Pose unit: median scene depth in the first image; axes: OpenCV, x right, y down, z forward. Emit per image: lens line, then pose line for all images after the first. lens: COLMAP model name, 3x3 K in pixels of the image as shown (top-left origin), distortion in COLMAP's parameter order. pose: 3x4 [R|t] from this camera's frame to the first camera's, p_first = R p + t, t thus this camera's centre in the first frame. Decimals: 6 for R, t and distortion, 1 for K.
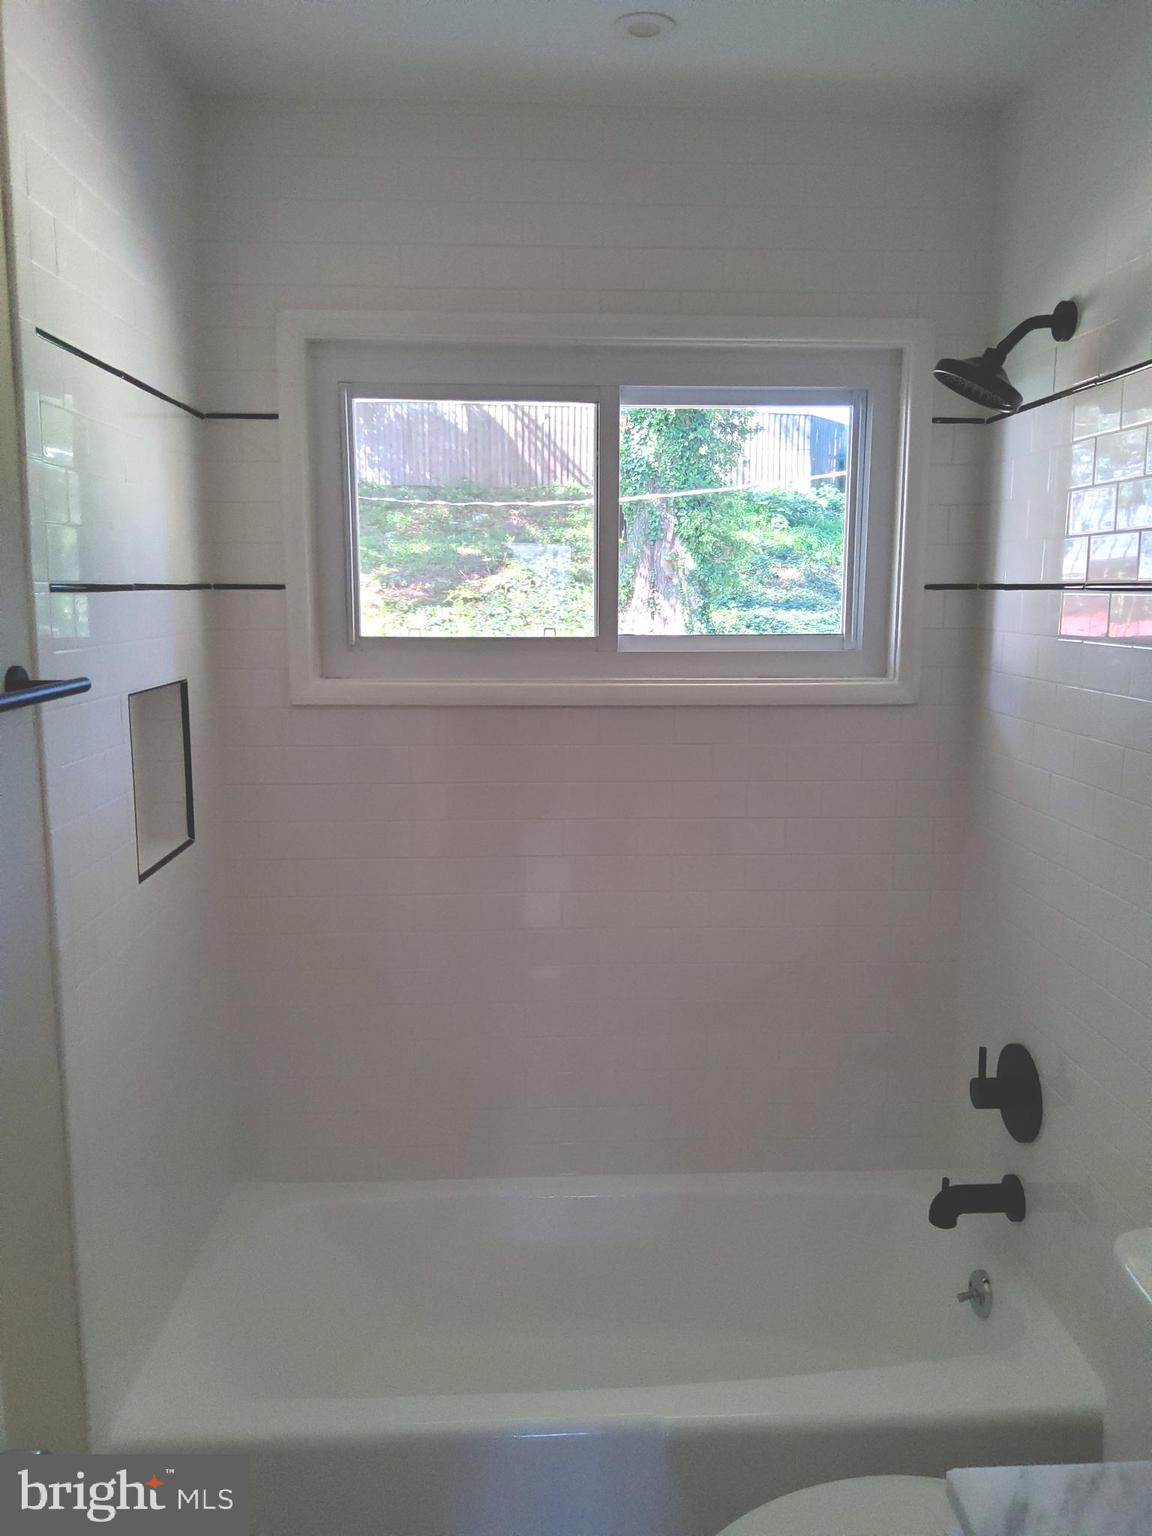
lens RADIAL K [[1179.4, 0, 576.0], [0, 1179.4, 768.0], [0, 0, 1]] dist [0.006170, -0.001998]
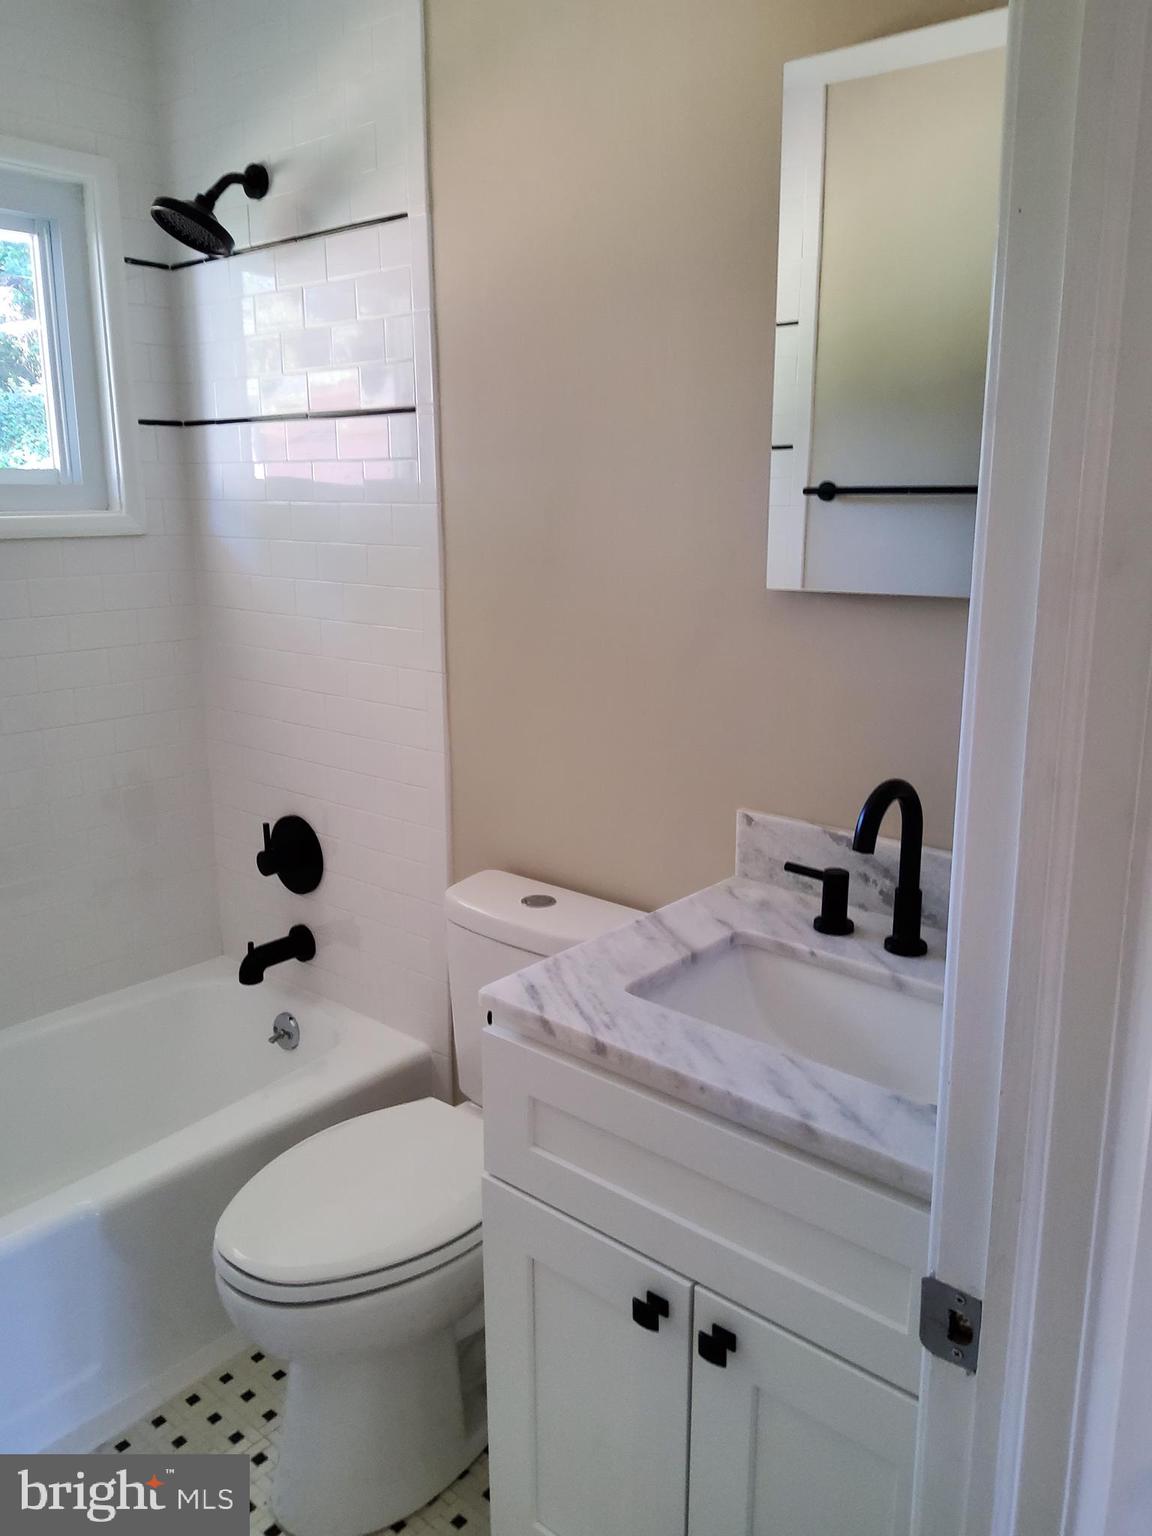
lens RADIAL K [[1179.4, 0, 576.0], [0, 1179.4, 768.0], [0, 0, 1]] dist [0.006170, -0.001998]
pose [[0.689981, -0.161220, 0.705645, -0.251874], [0.111103, 0.986916, 0.116846, 0.079975], [-0.715250, -0.002222, 0.698865, -0.032726]]
